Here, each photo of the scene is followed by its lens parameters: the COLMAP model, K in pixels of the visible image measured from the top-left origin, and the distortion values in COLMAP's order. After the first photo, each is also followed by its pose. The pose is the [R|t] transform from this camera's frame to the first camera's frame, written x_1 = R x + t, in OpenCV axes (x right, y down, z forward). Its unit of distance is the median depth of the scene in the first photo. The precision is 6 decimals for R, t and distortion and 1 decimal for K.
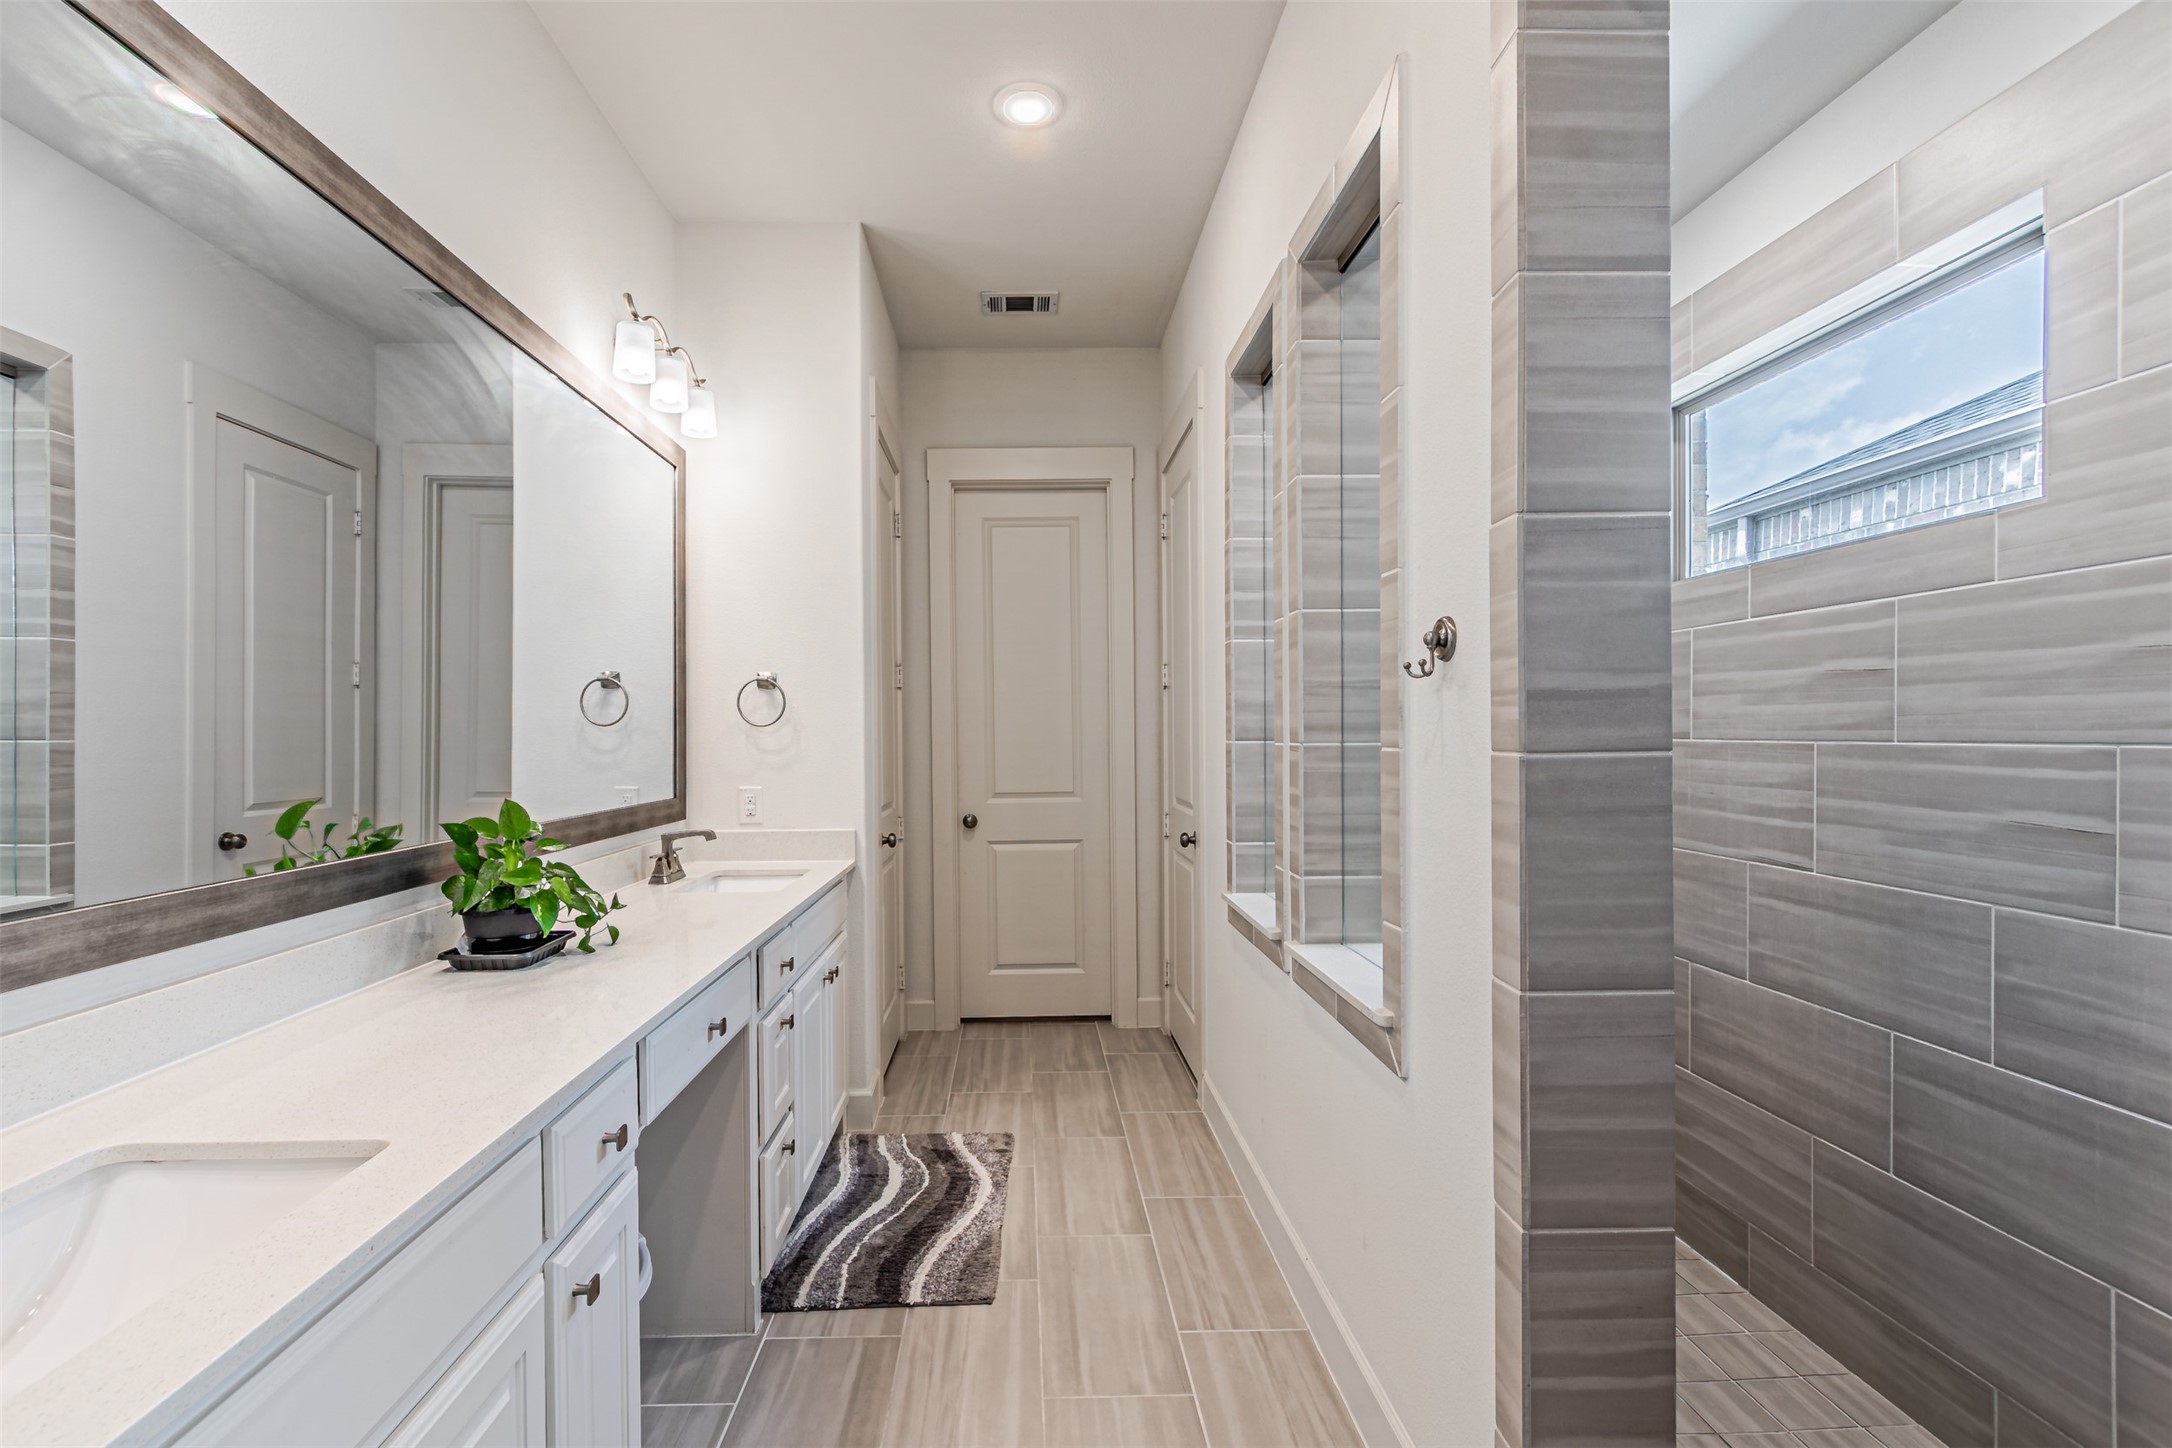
lens RADIAL K [[955.0, 0, 1034.4], [0, 955.0, 742.7], [0, 0, 1]] dist [0.001093, -0.000488]
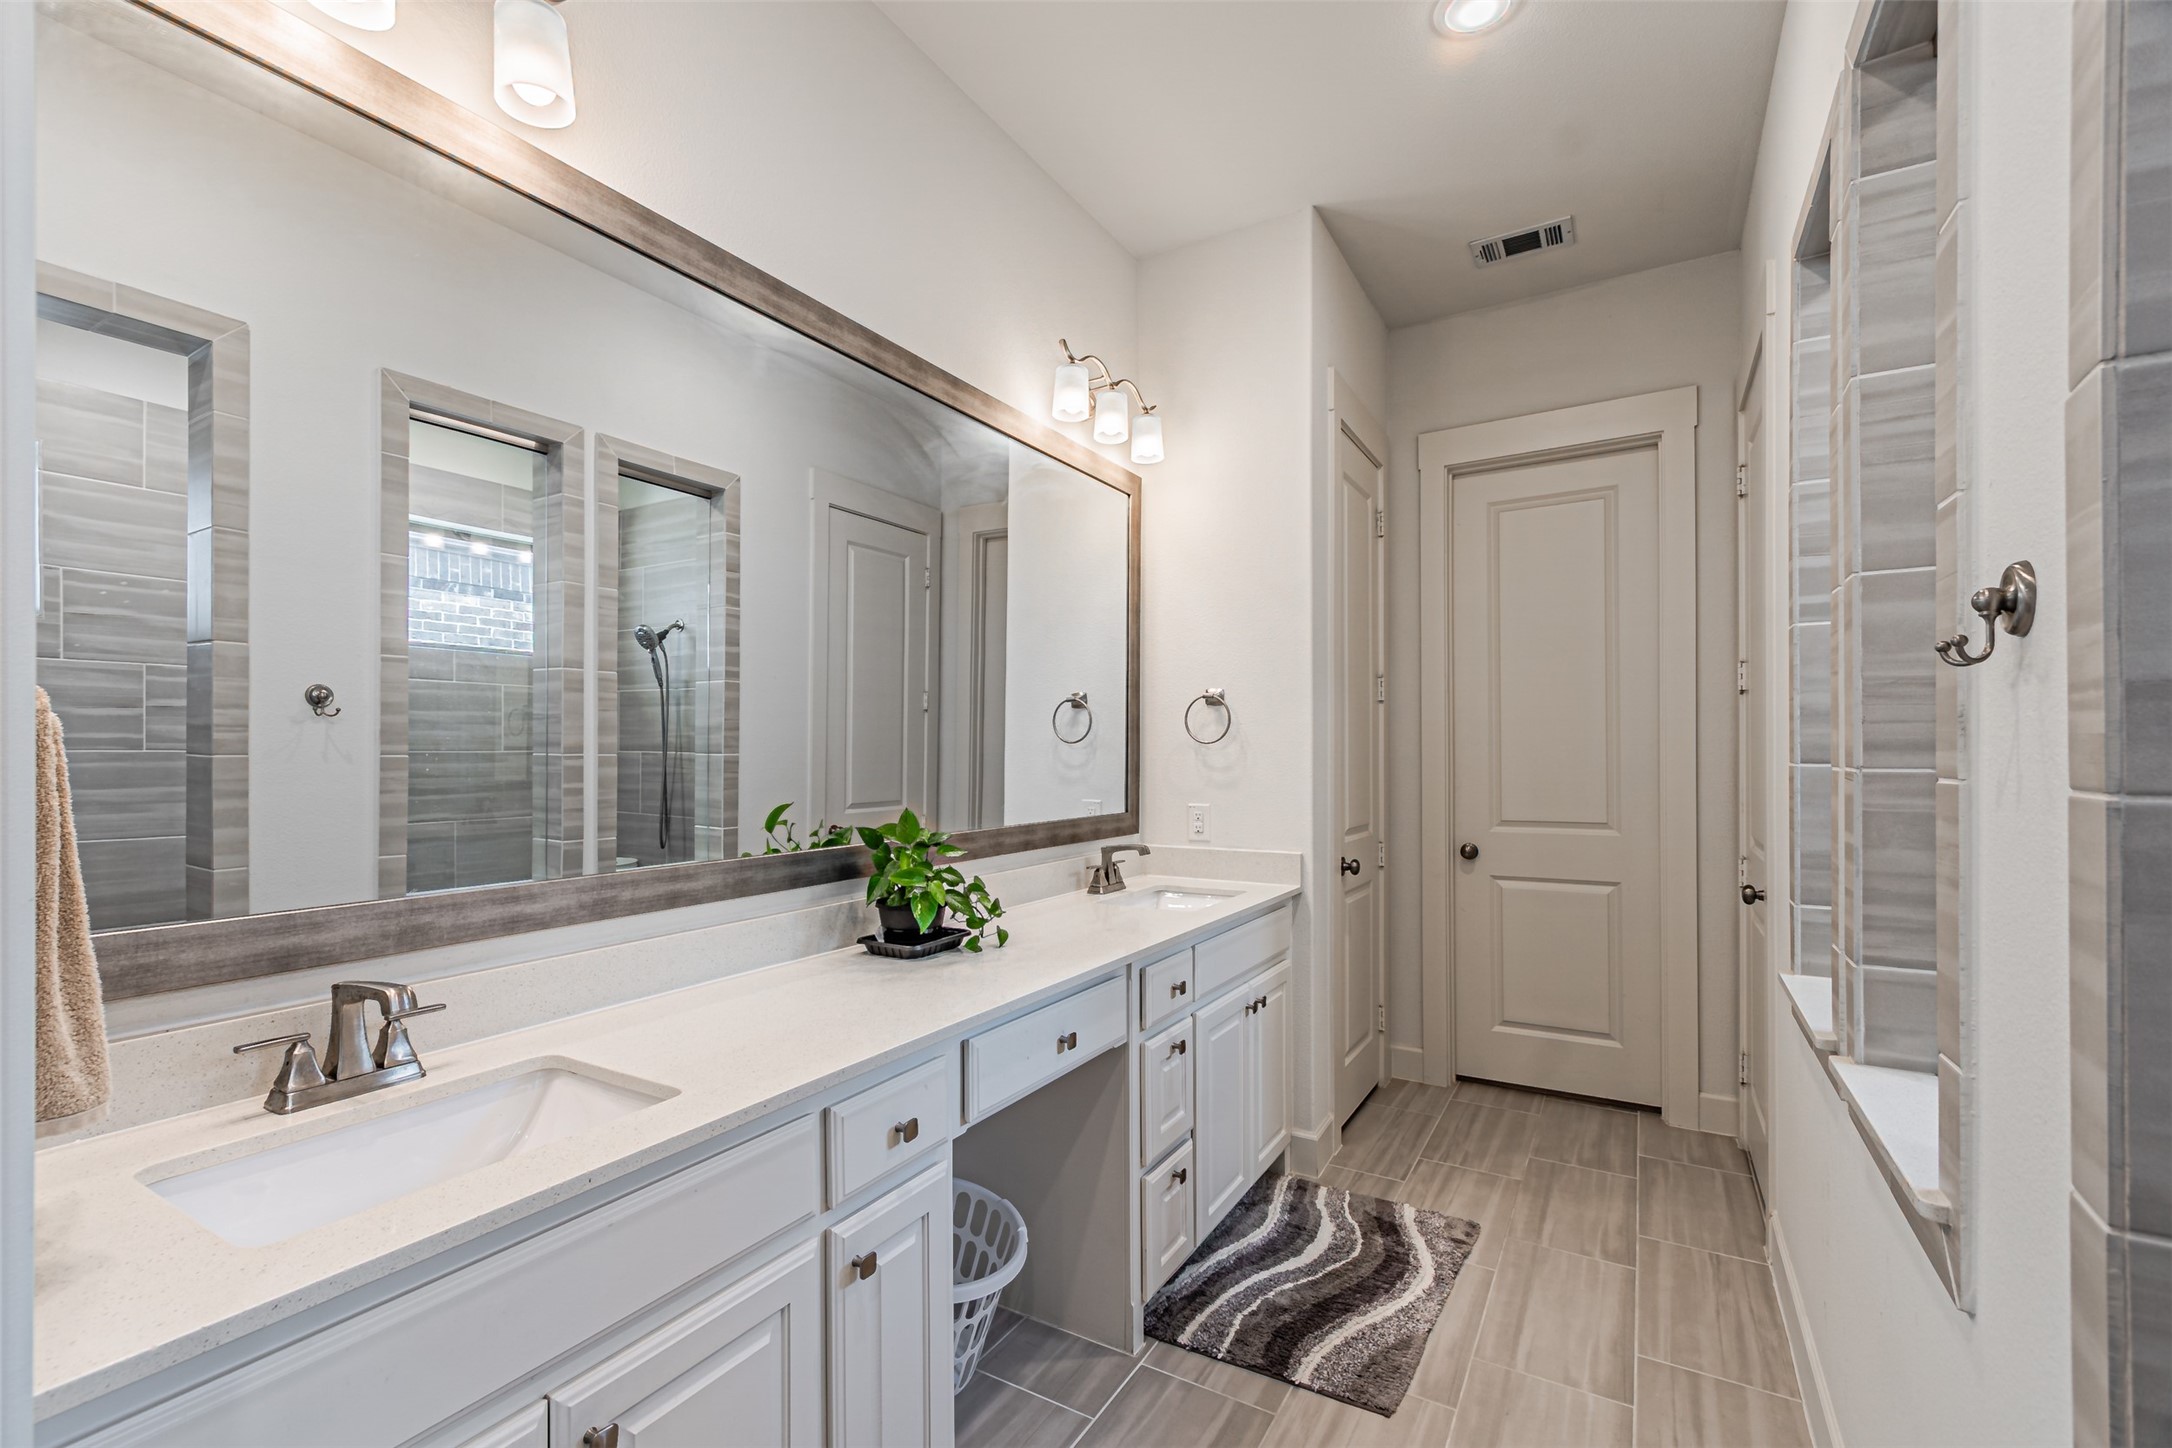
lens RADIAL K [[952.1, 0, 1039.8], [0, 952.1, 754.5], [0, 0, 1]] dist [0.001932, -0.000282]
pose [[0.837987, 0.006153, -0.545656, 0.124308], [-0.008704, 0.999960, -0.002092, -0.002455], [0.545621, 0.006503, 0.838007, 0.086152]]
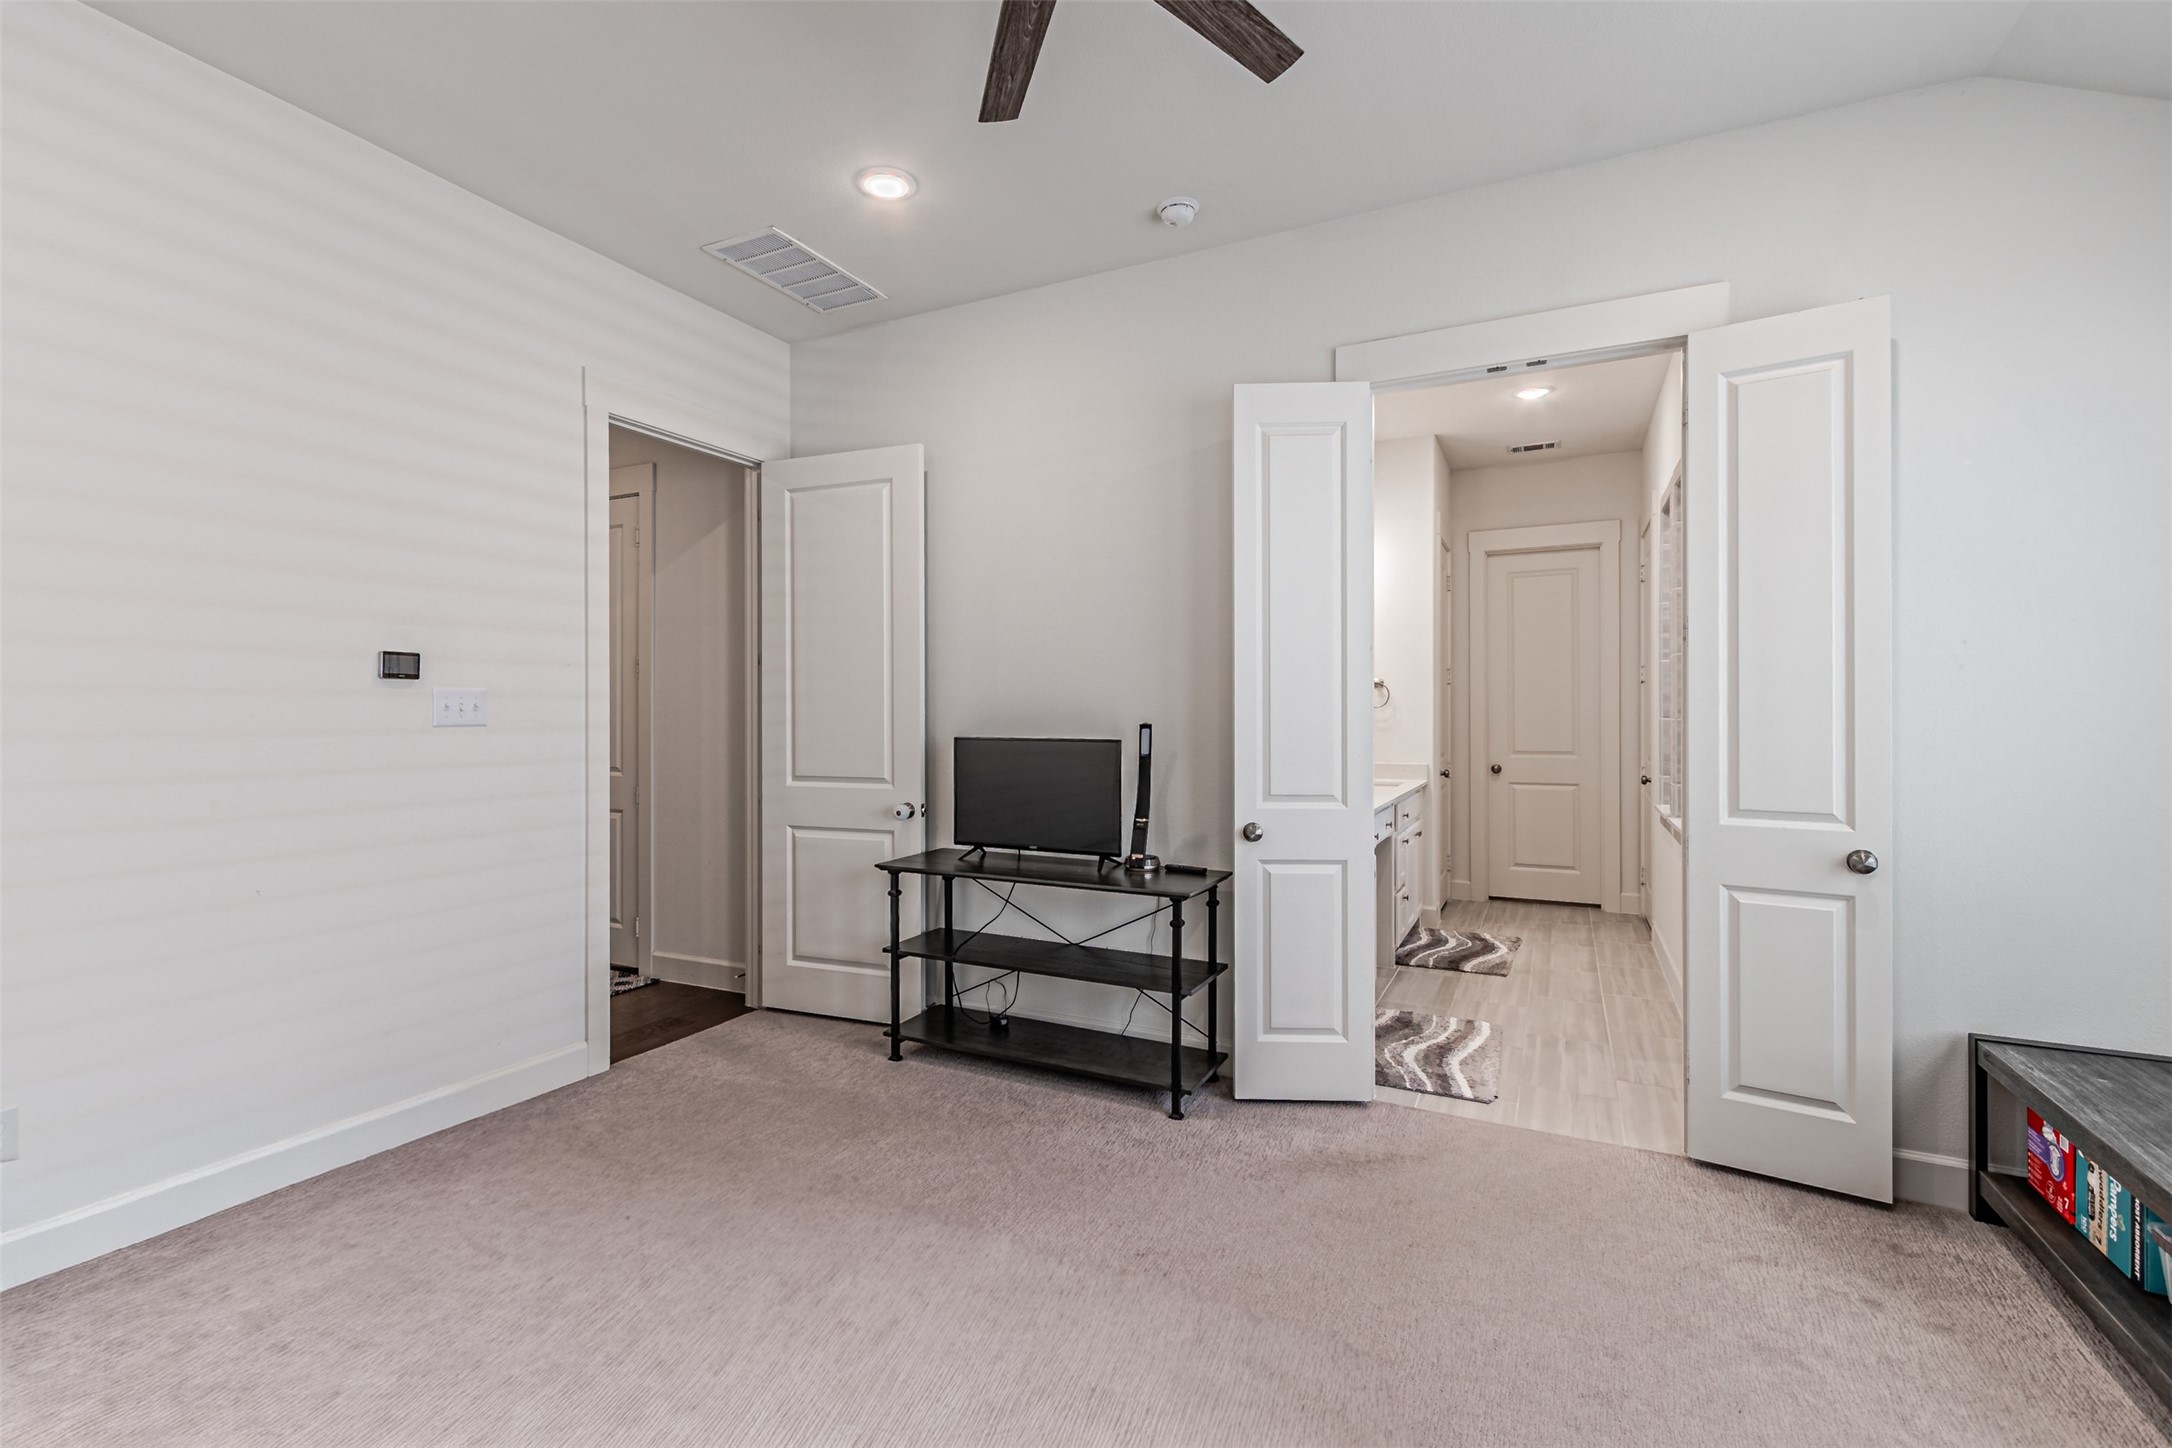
lens RADIAL K [[955.6, 0, 1054.8], [0, 955.6, 714.0], [0, 0, 1]] dist [0.002251, 0.000015]
pose [[0.877074, 0.007615, -0.480295, 0.076247], [-0.010631, 0.999937, -0.003560, 0.010035], [0.480237, 0.008228, 0.877100, -1.113384]]
